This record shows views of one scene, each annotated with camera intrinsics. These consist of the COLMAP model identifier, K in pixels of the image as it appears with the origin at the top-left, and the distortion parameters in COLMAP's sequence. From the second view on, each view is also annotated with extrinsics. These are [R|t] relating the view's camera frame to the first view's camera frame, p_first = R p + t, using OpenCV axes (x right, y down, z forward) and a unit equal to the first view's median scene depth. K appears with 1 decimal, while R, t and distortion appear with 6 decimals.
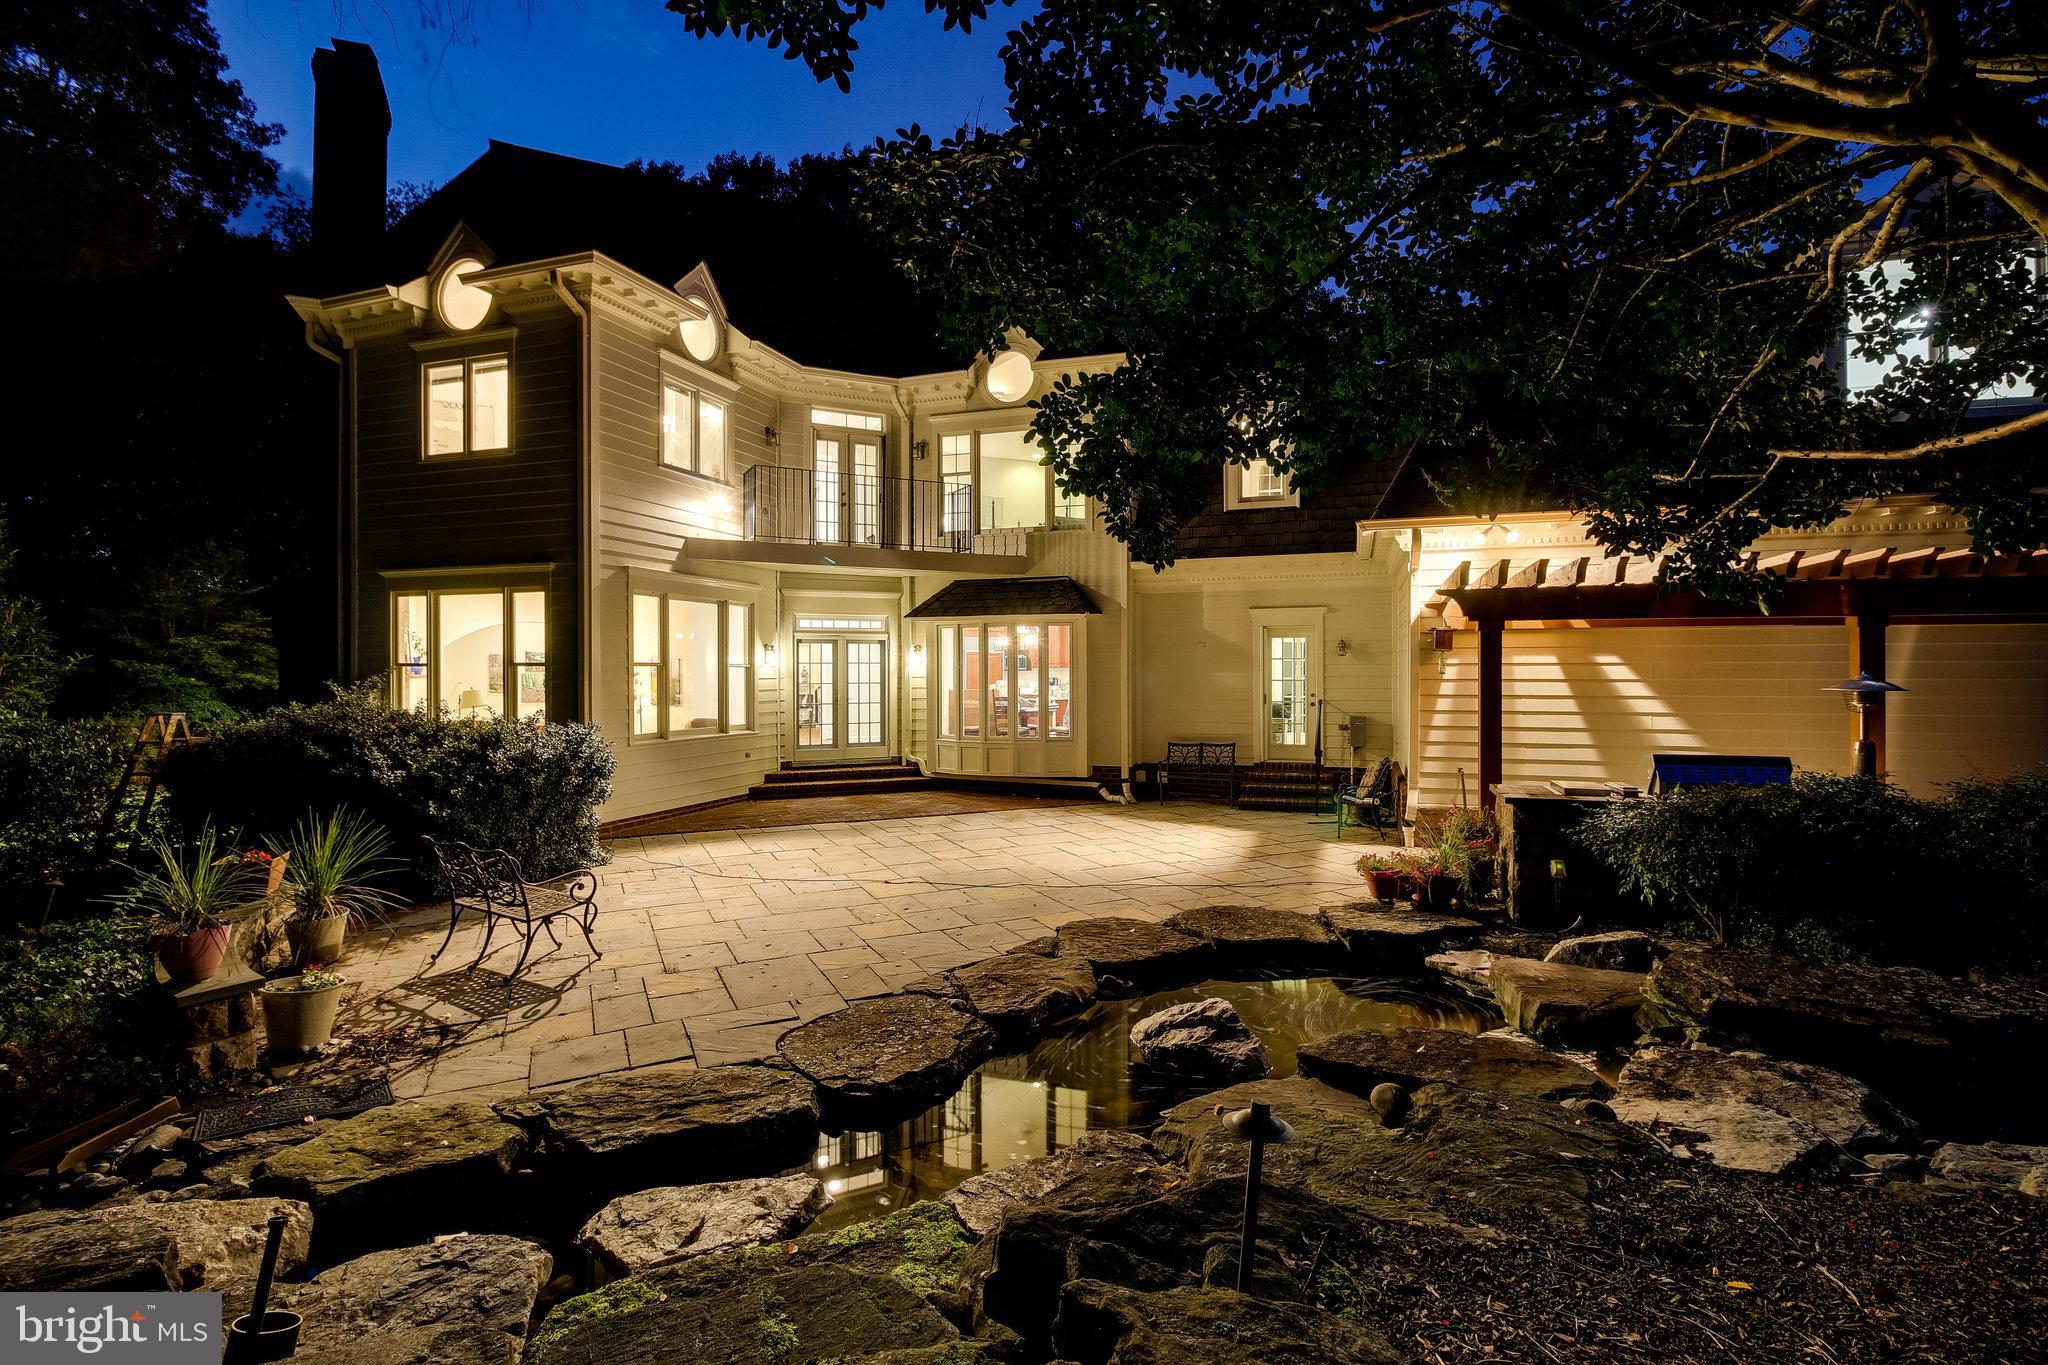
lens RADIAL K [[899.0, 0, 1023.9], [0, 899.0, 672.9], [0, 0, 1]] dist [-0.010072, -0.001159]
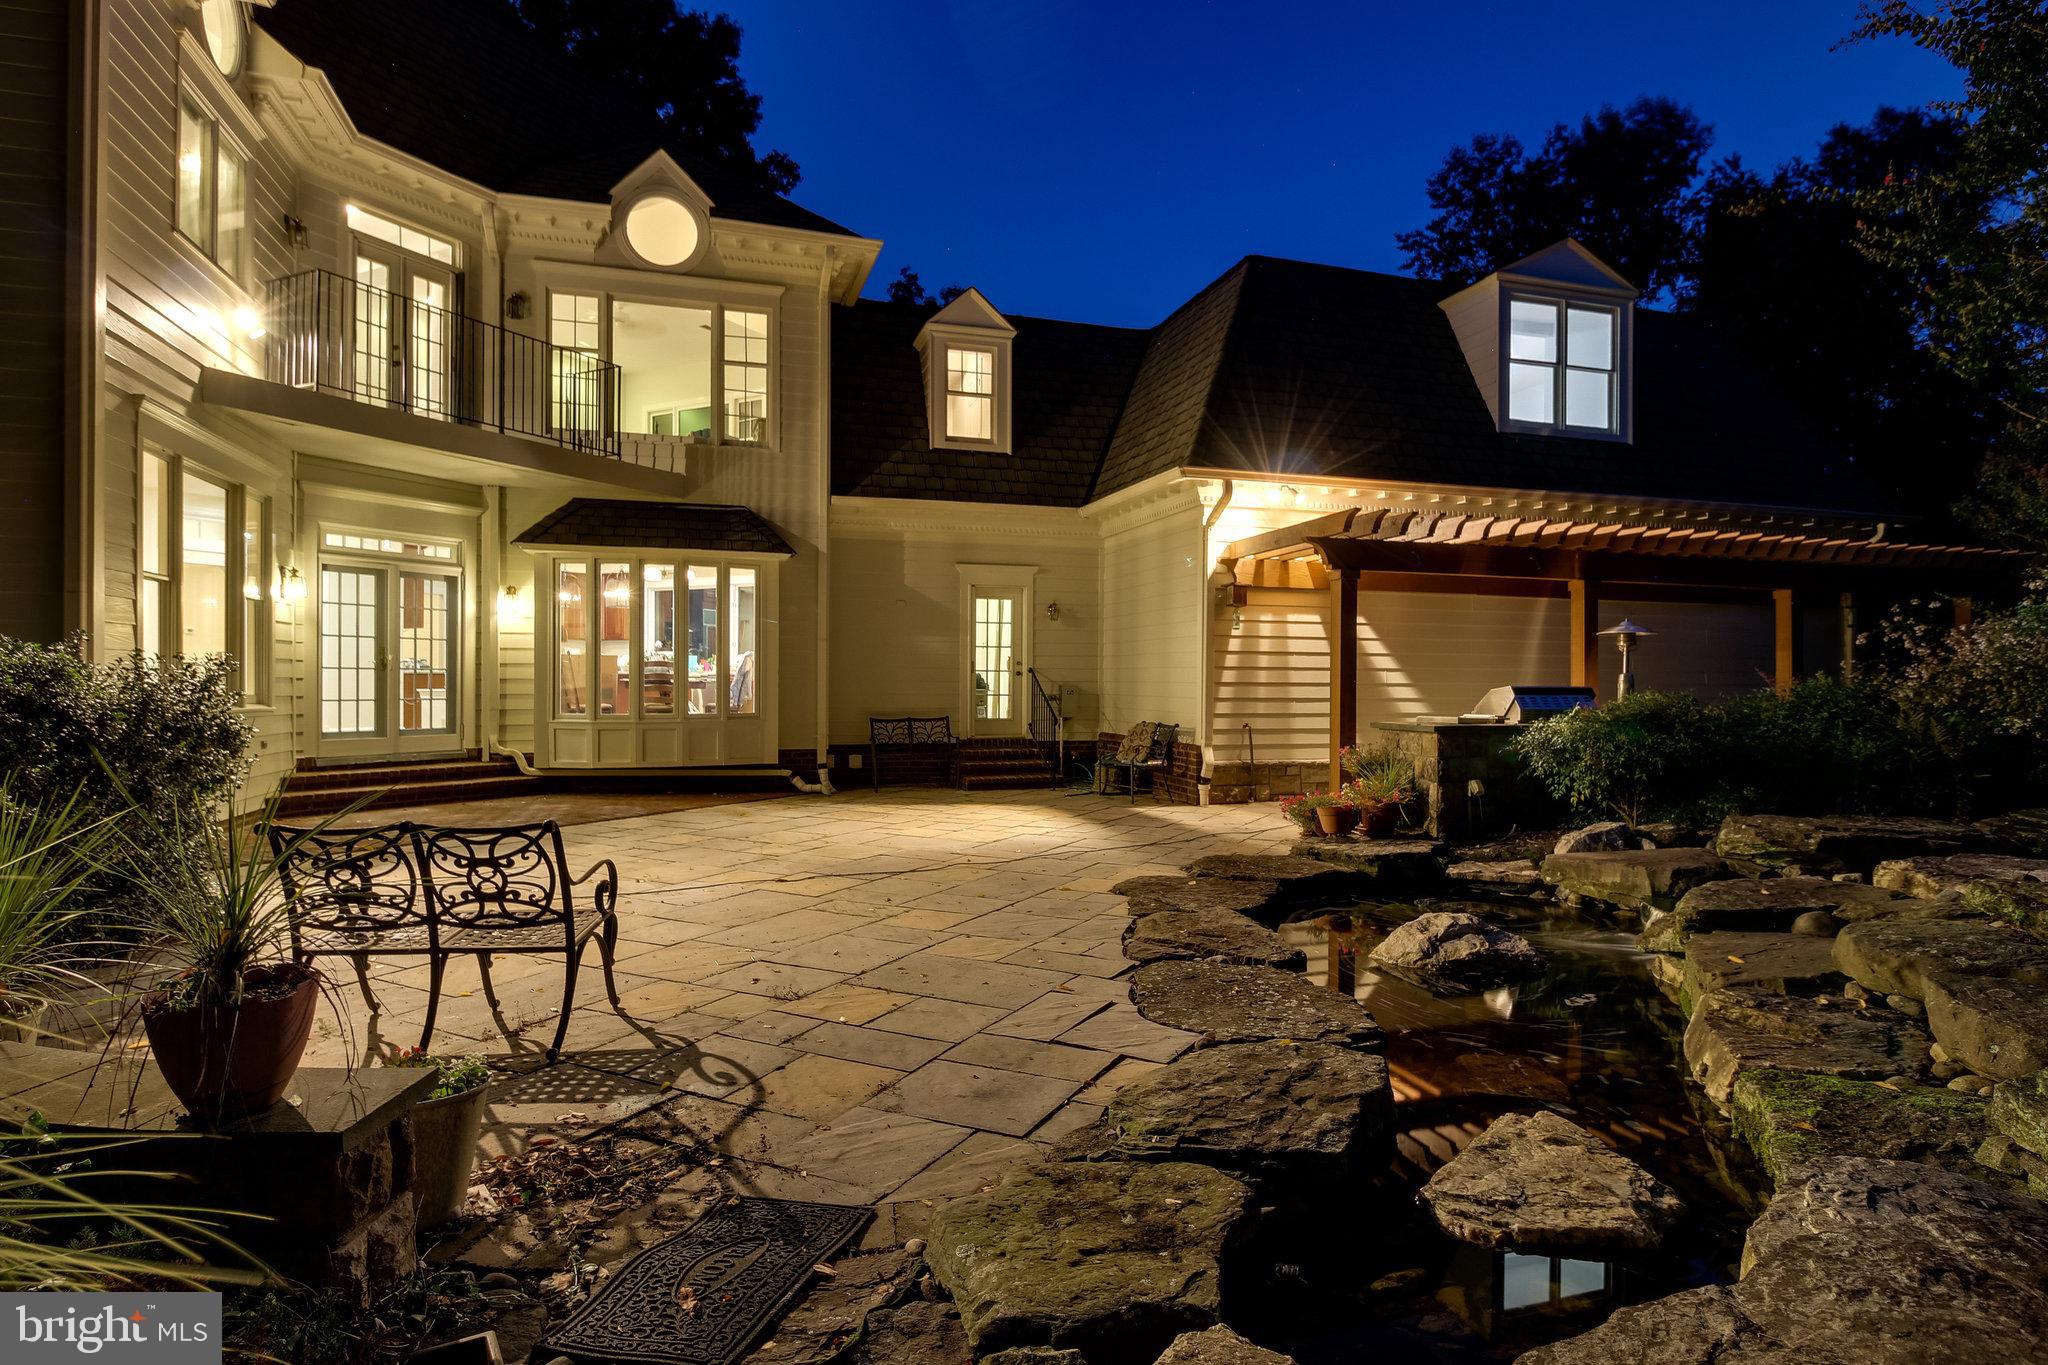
lens RADIAL K [[1056.6, 0, 1023.5], [0, 1056.6, 690.0], [0, 0, 1]] dist [-0.004096, -0.001887]
pose [[0.821880, 0.002199, 0.569656, -0.279962], [-0.007884, 0.999941, 0.007514, 0.043092], [-0.569606, -0.010667, 0.821849, 0.116387]]
